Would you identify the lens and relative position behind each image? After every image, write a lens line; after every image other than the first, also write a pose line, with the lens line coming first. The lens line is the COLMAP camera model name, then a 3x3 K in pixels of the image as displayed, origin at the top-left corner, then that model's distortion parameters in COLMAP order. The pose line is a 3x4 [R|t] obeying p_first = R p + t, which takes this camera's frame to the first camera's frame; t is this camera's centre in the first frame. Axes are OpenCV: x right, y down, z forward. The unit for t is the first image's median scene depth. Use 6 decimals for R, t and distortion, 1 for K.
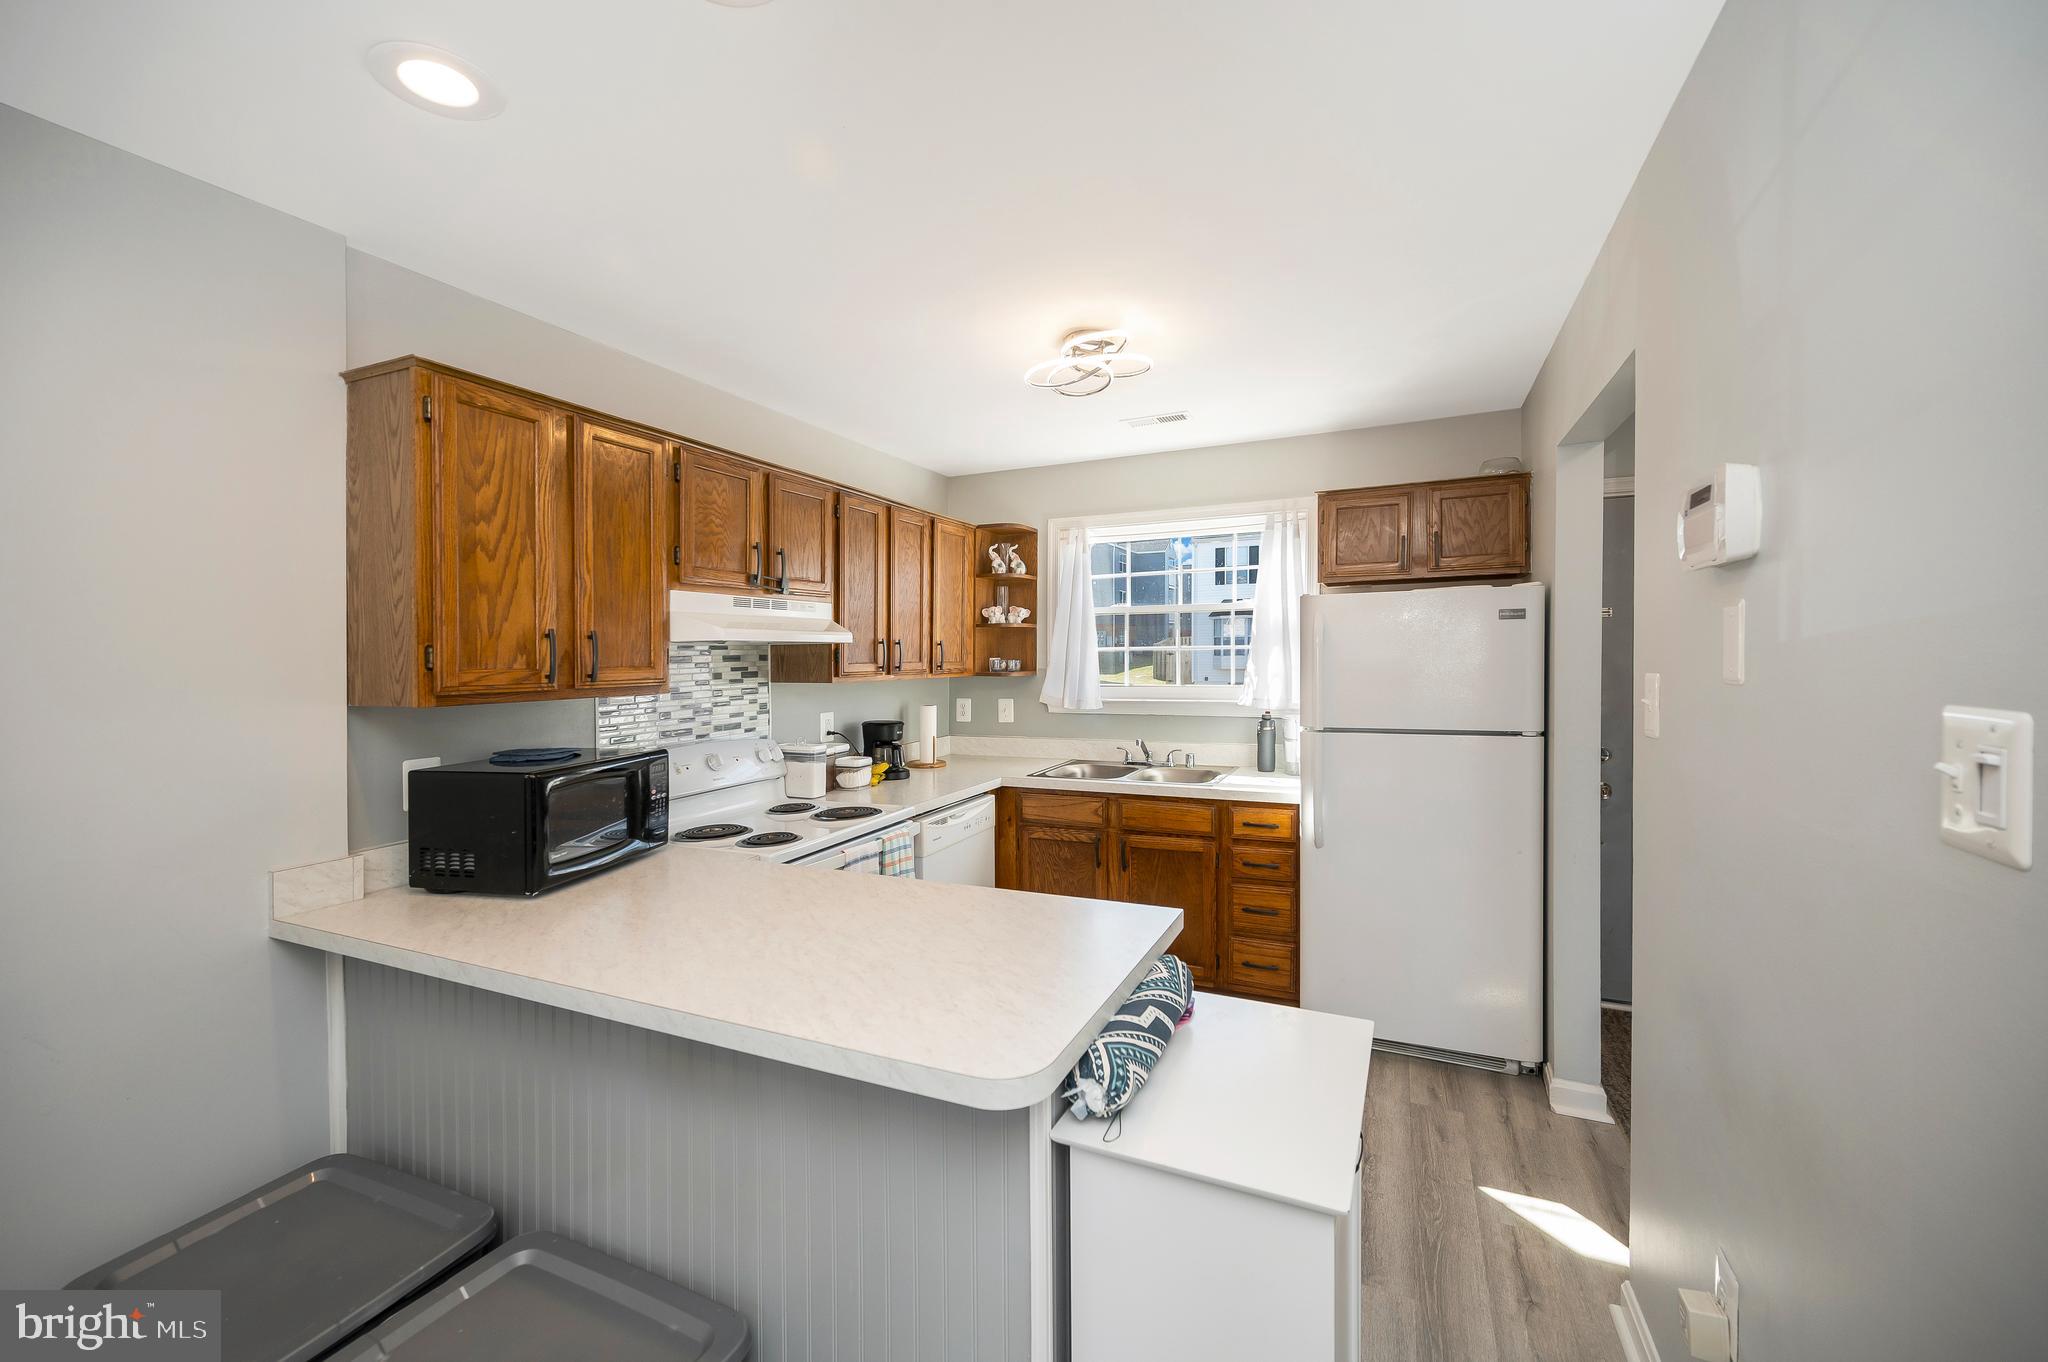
lens RADIAL K [[819.9, 0, 1029.2], [0, 819.9, 672.0], [0, 0, 1]] dist [0.001470, 0.000071]
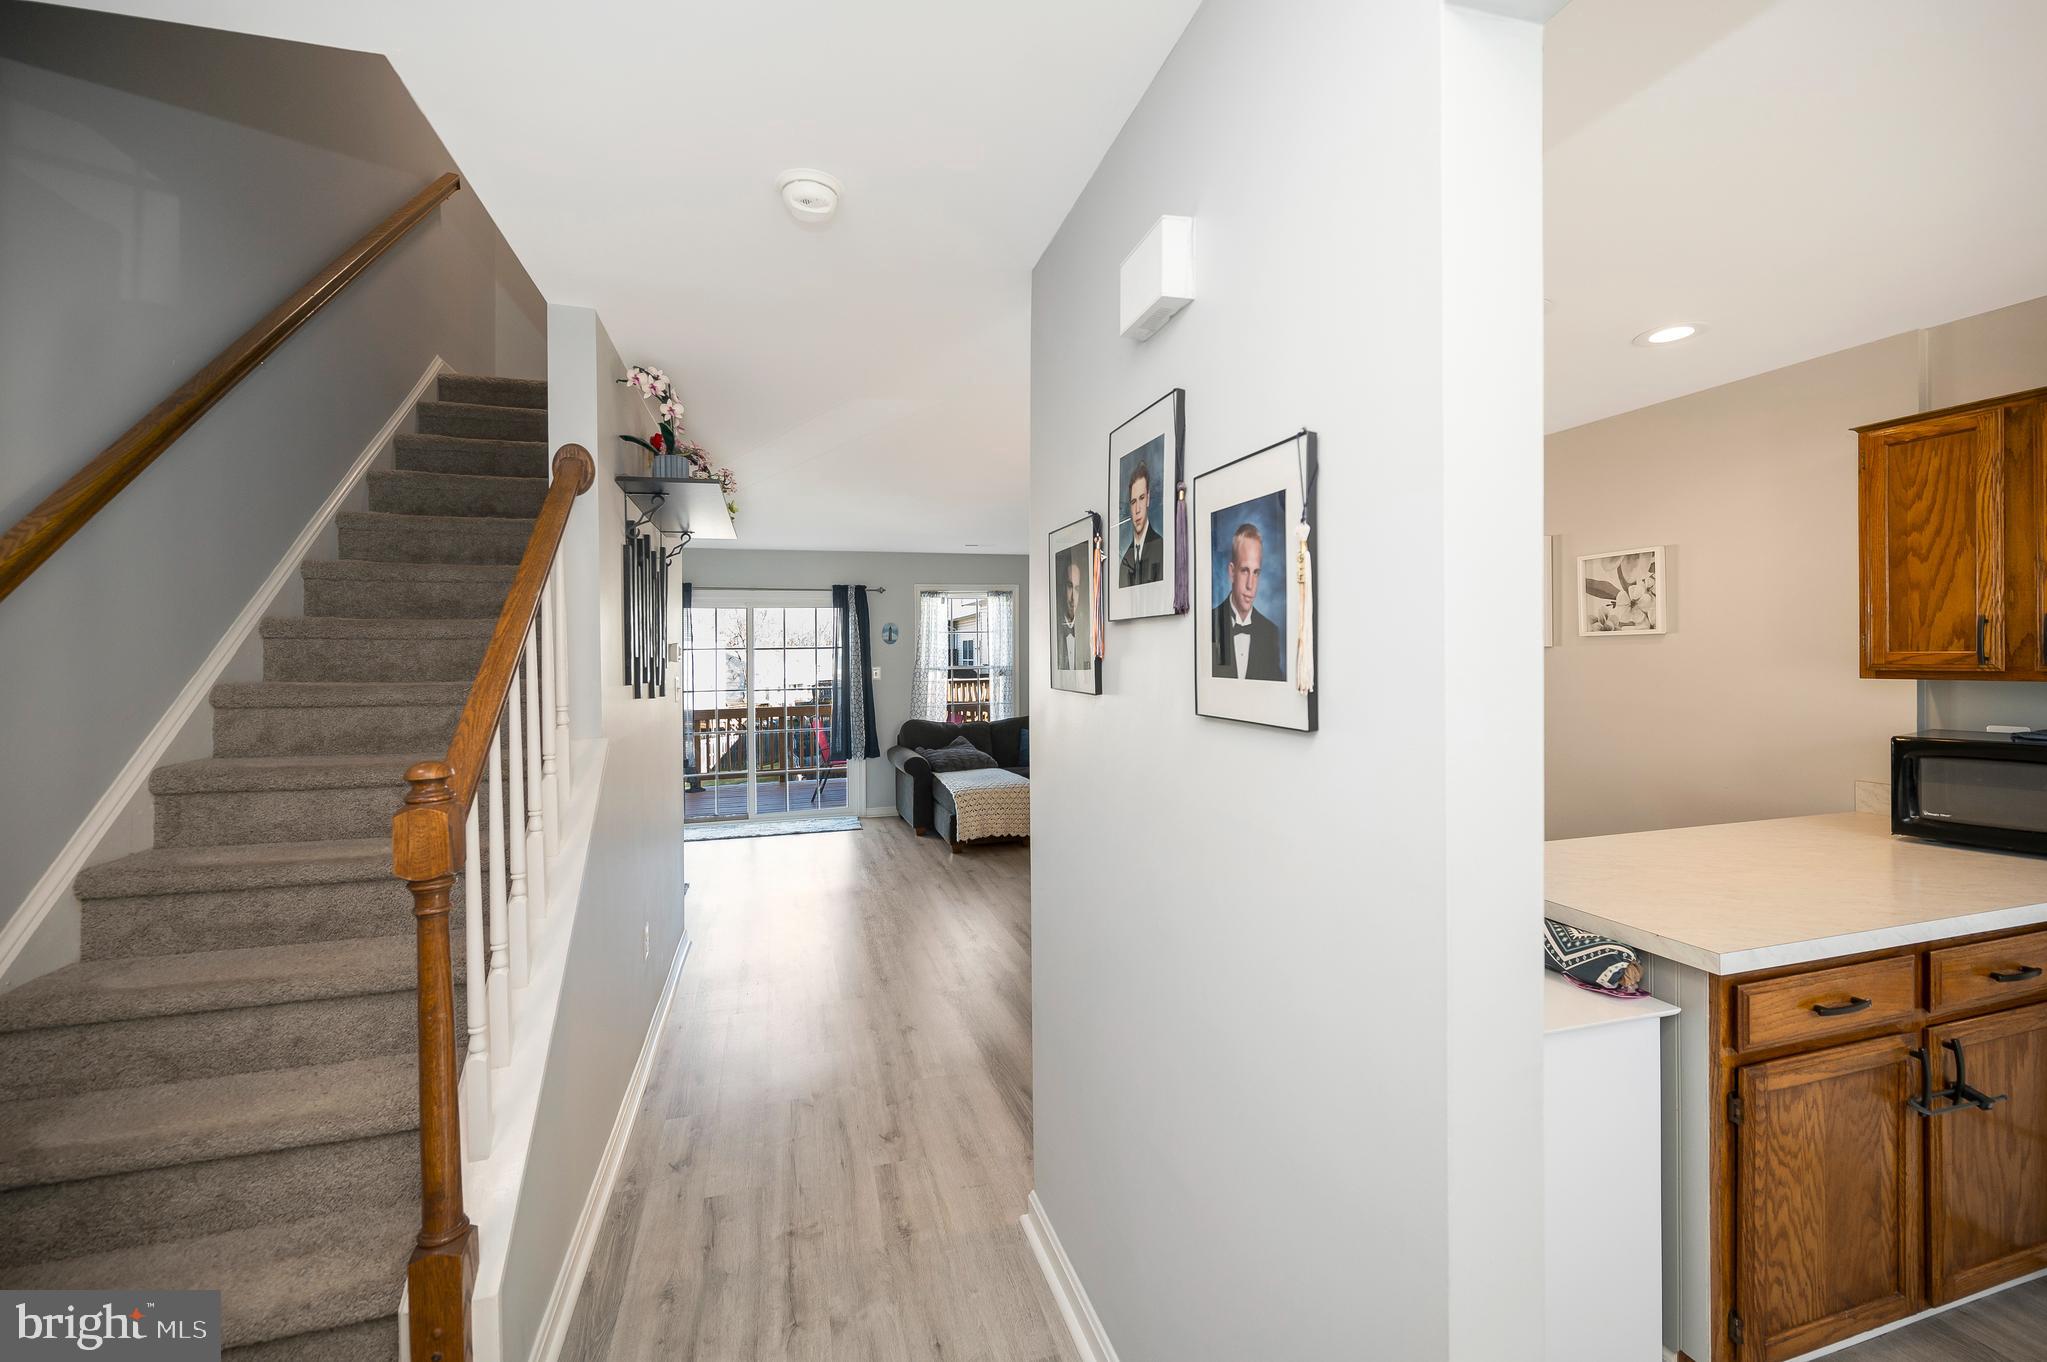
lens RADIAL K [[827.8, 0, 1032.7], [0, 827.8, 658.6], [0, 0, 1]] dist [0.000631, -0.000228]
pose [[-0.753963, 0.026184, -0.656395, 0.668847], [0.011749, 0.999583, 0.026378, -0.023690], [0.656812, 0.012176, -0.753956, 0.616023]]
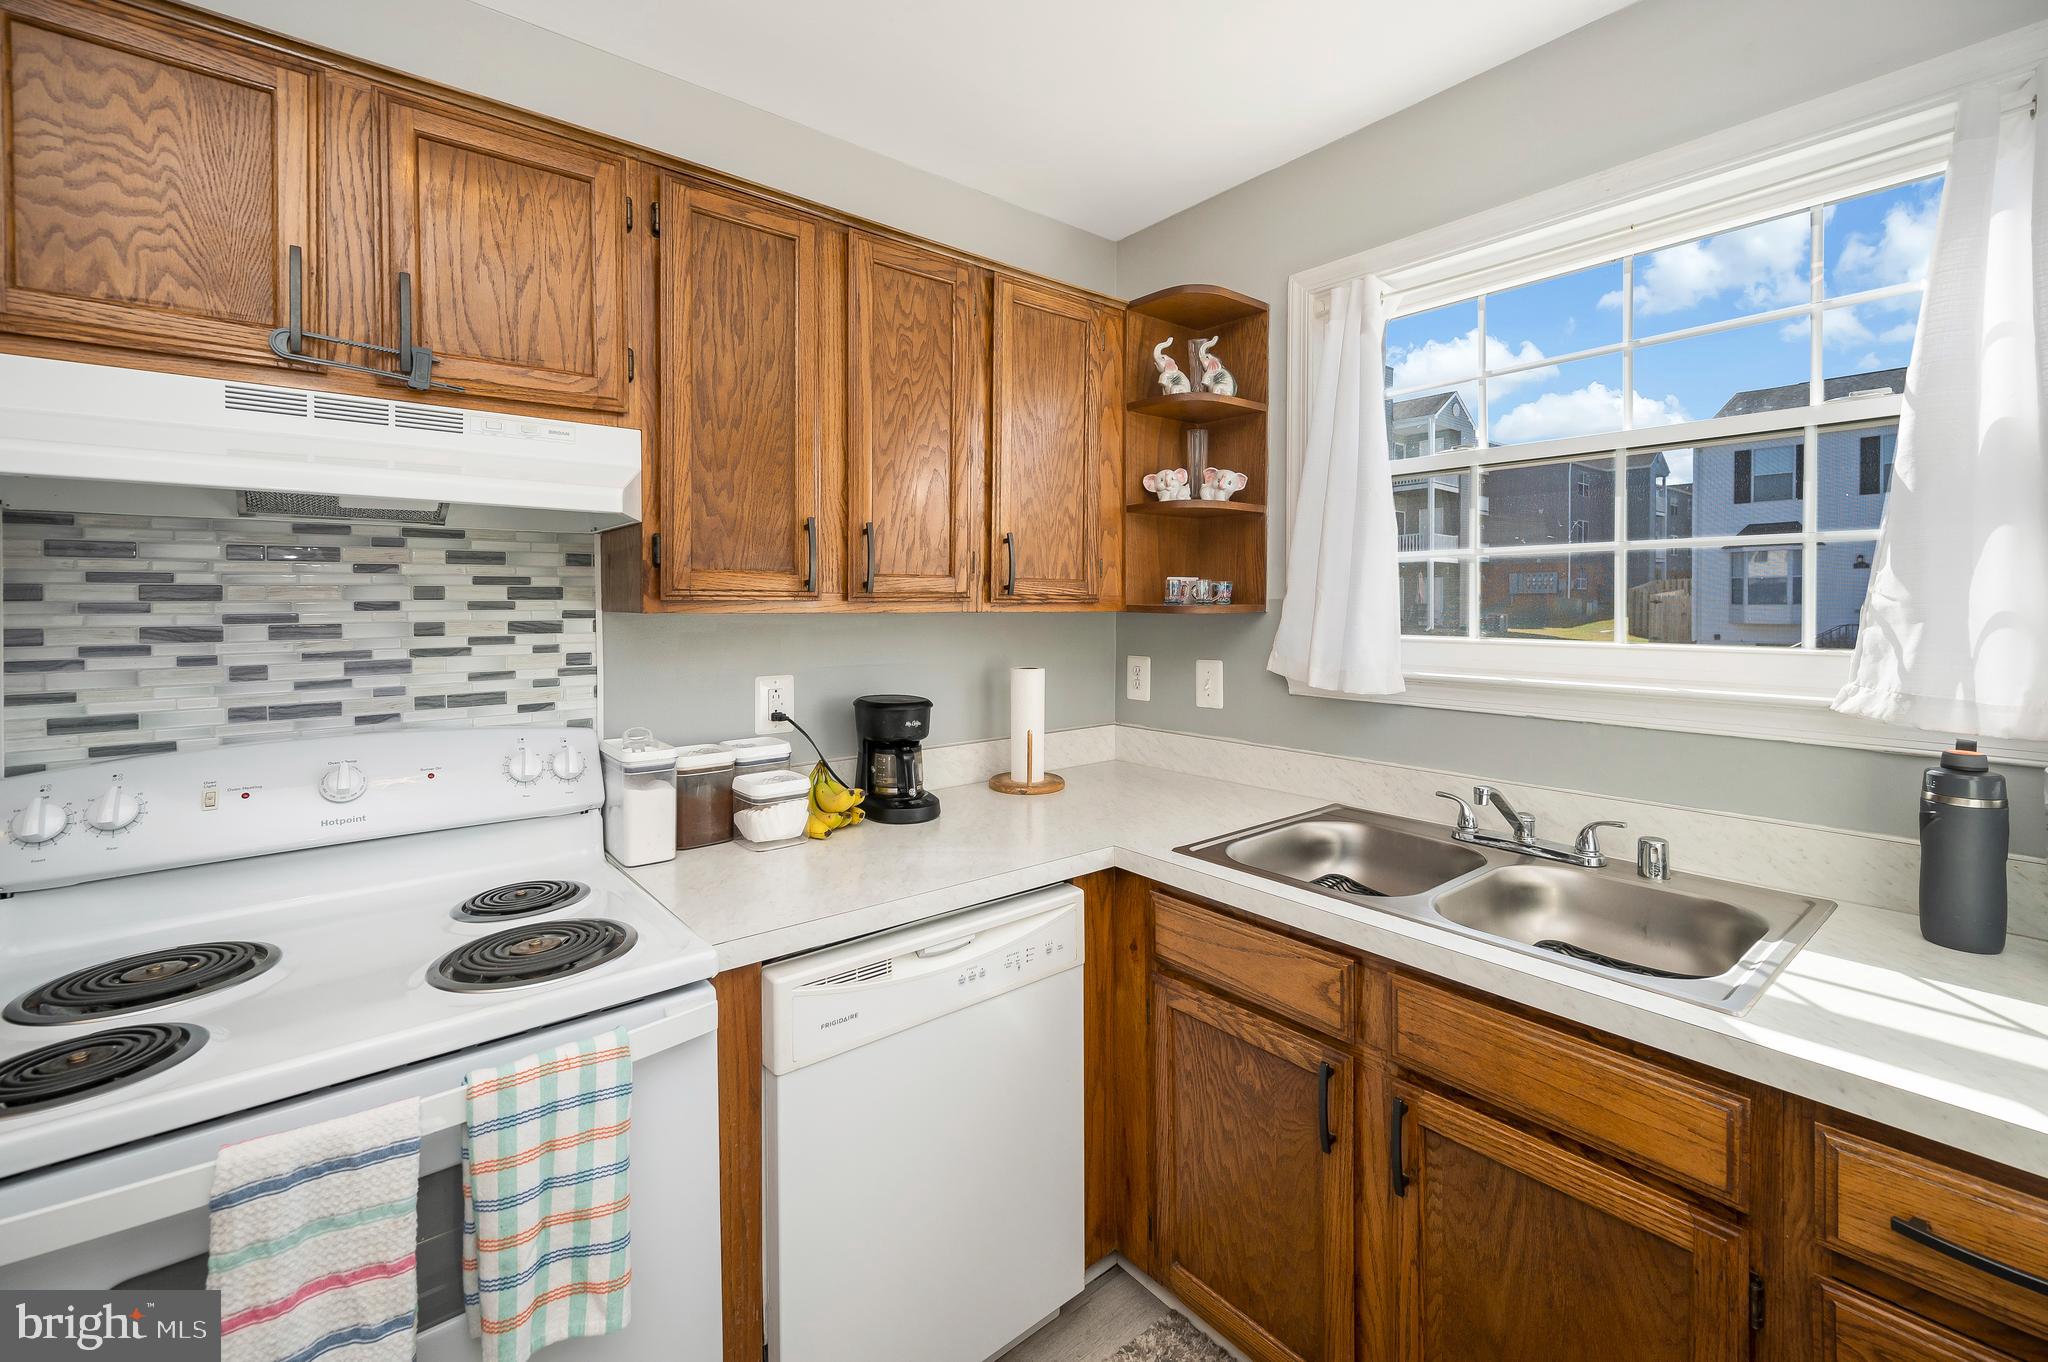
lens RADIAL K [[869.7, 0, 1016.0], [0, 869.7, 614.8], [0, 0, 1]] dist [-0.000928, -0.000320]
pose [[0.894309, 0.017295, -0.447115, 0.136902], [-0.019484, 0.999810, -0.000297, 0.010054], [0.447025, 0.008977, 0.894476, 0.637210]]
